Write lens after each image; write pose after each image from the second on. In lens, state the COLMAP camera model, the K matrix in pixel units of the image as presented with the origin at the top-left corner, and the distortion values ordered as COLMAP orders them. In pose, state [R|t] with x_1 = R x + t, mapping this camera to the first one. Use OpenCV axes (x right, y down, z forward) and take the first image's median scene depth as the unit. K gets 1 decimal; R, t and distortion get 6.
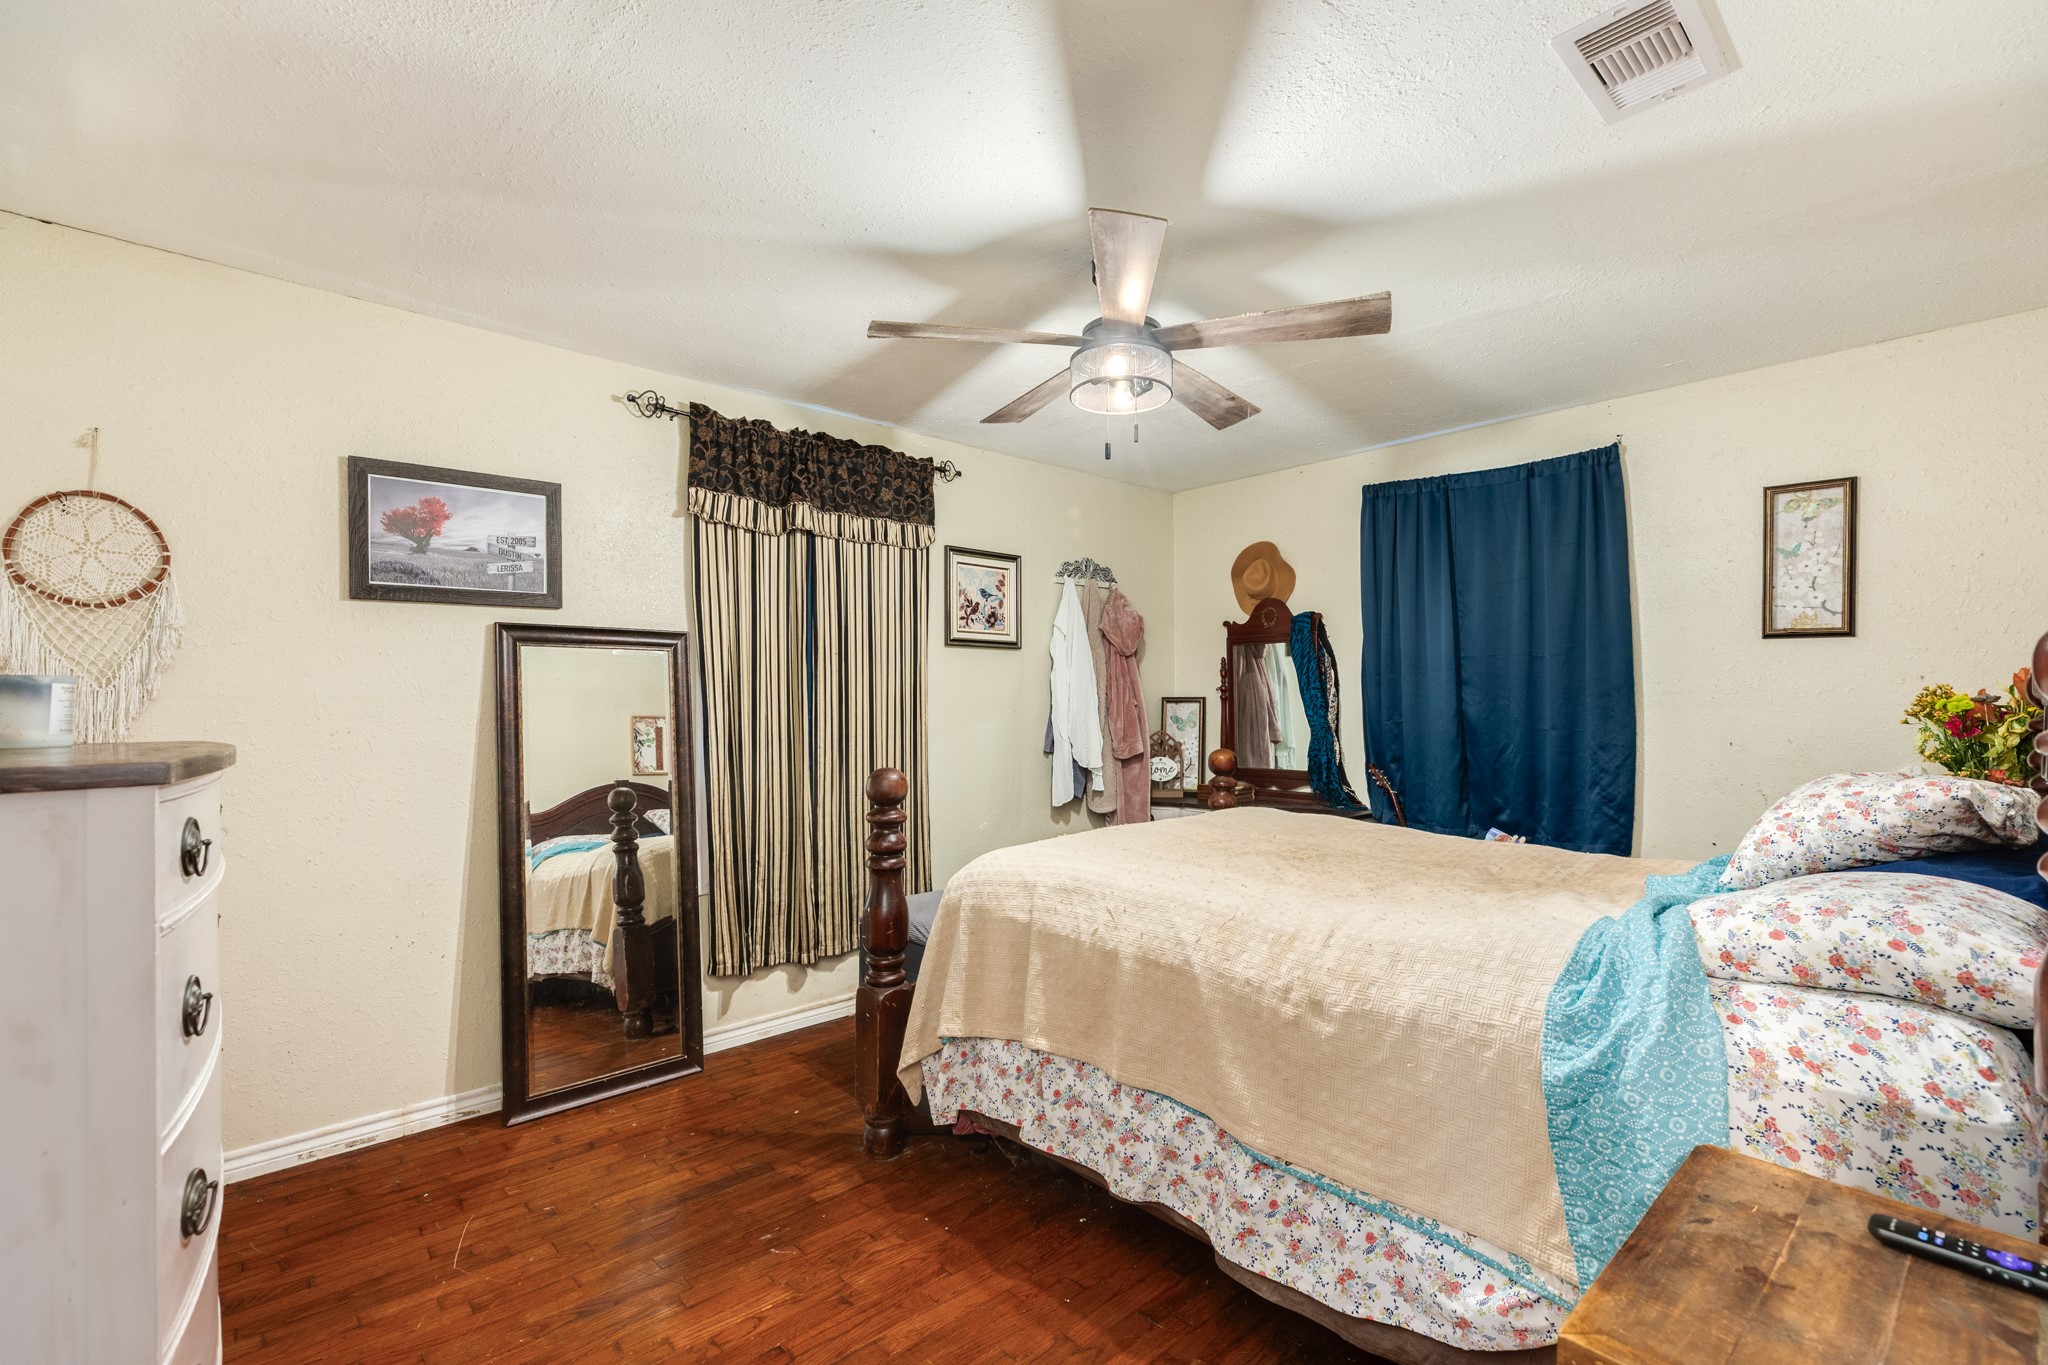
lens RADIAL K [[910.4, 0, 1028.0], [0, 910.4, 700.2], [0, 0, 1]] dist [0.003560, 0.000433]
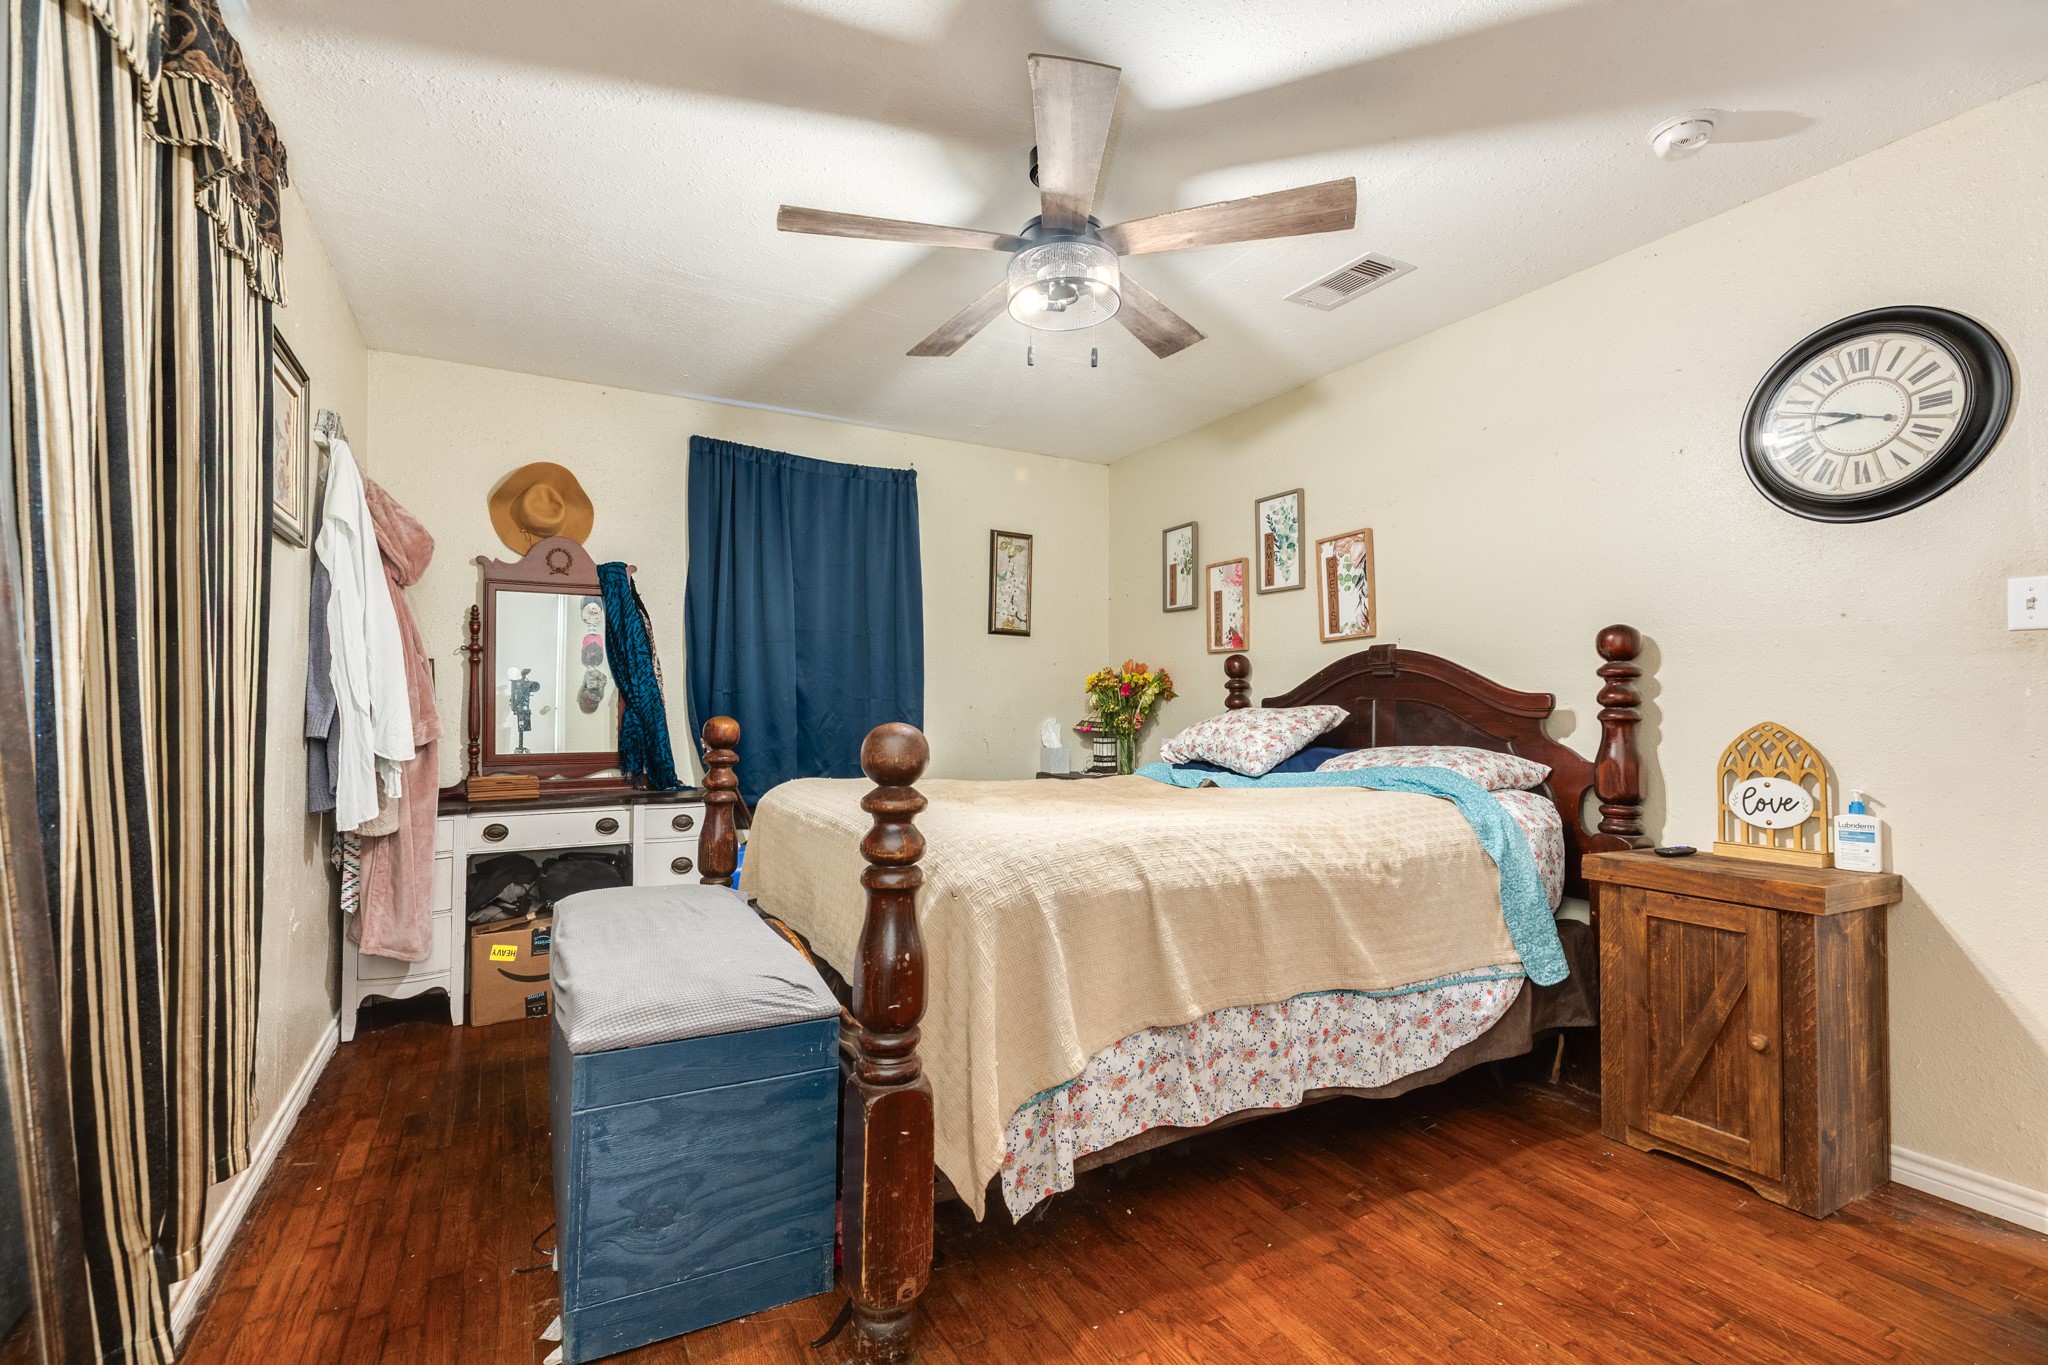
lens RADIAL K [[910.4, 0, 1022.7], [0, 910.4, 695.4], [0, 0, 1]] dist [0.003560, 0.000433]
pose [[0.248037, 0.014263, 0.968646, -0.872484], [-0.004113, 0.999898, -0.013670, 0.074547], [-0.968742, -0.000594, 0.248070, 0.905585]]
